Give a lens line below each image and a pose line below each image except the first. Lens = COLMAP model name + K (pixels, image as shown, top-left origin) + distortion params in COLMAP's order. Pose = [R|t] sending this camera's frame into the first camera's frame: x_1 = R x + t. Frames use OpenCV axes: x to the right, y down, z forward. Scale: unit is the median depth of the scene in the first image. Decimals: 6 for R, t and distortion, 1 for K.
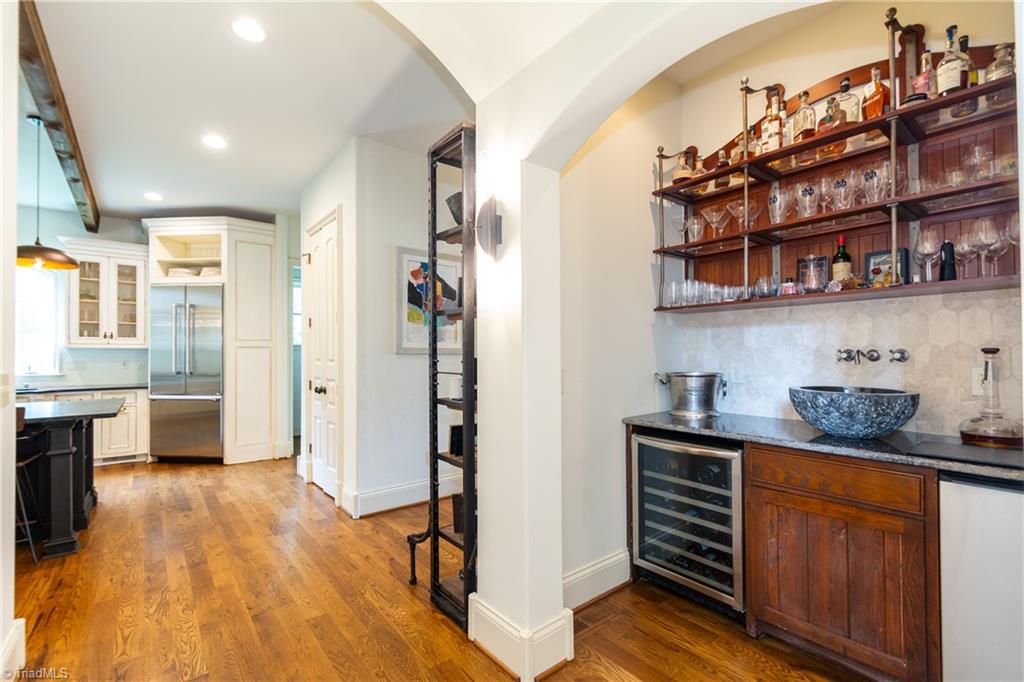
lens RADIAL K [[448.9, 0, 510.7], [0, 448.9, 342.0], [0, 0, 1]] dist [0.011111, -0.000512]
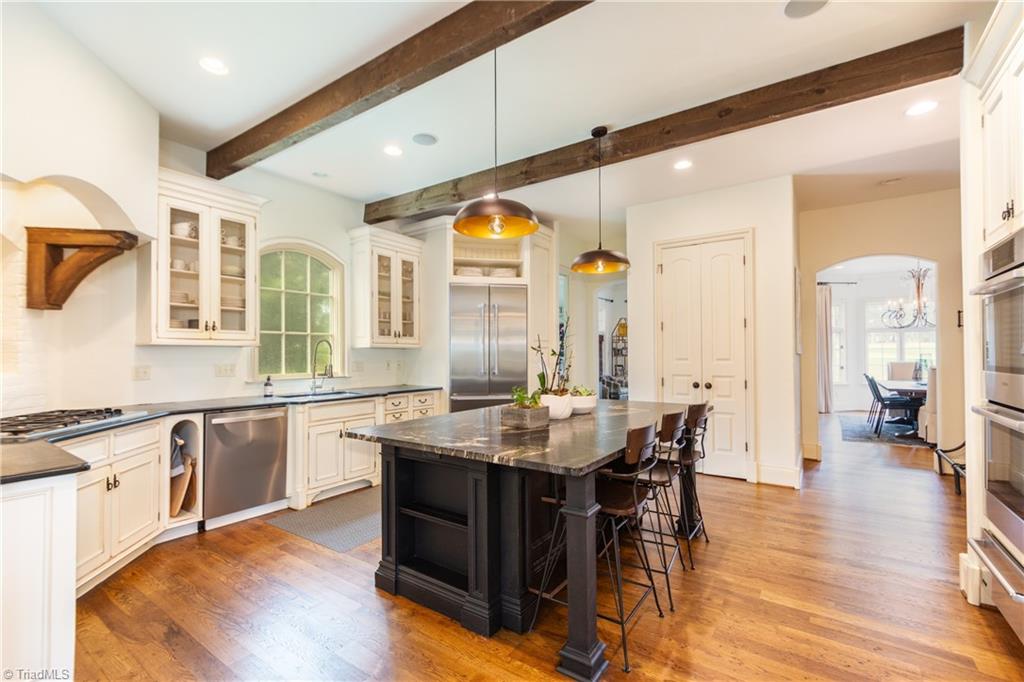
lens RADIAL K [[448.9, 0, 515.4], [0, 448.9, 348.0], [0, 0, 1]] dist [0.011111, -0.000512]
pose [[0.958485, 0.011597, 0.284907, -0.935959], [-0.011674, 0.999931, -0.001429, 0.012238], [-0.284904, -0.001956, 0.958554, 0.035025]]
